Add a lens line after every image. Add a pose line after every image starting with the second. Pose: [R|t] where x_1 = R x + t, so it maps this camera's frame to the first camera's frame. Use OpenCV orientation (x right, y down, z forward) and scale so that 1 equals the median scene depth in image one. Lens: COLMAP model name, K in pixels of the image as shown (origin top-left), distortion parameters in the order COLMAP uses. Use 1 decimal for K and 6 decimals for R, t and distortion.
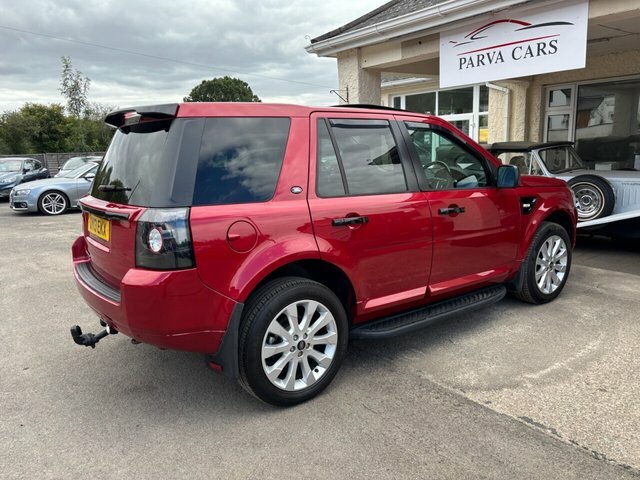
lens RADIAL K [[488.3, 0, 316.2], [0, 488.3, 238.3], [0, 0, 1]] dist [0.044518, -0.047381]
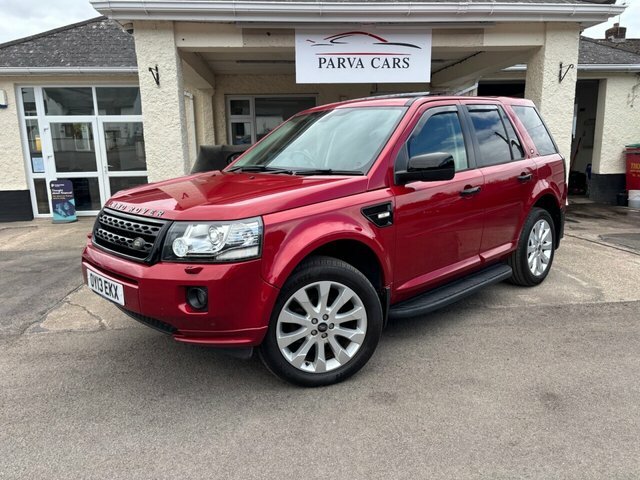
lens RADIAL K [[488.3, 0, 316.3], [0, 488.3, 240.5], [0, 0, 1]] dist [0.044518, -0.047381]
pose [[0.518643, -0.135734, 0.844148, -0.700614], [0.161615, 0.985083, 0.059099, -0.039444], [-0.839577, 0.105776, 0.532843, 0.499164]]
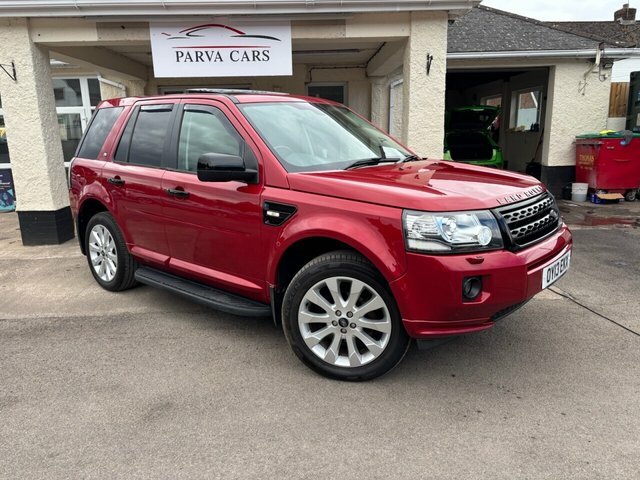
lens RADIAL K [[488.3, 0, 318.5], [0, 488.3, 238.6], [0, 0, 1]] dist [0.044518, -0.047381]
pose [[0.575501, -0.147845, 0.804326, -0.467580], [0.154768, 0.985440, 0.070399, 0.006411], [-0.803023, 0.083969, 0.590003, 0.165989]]
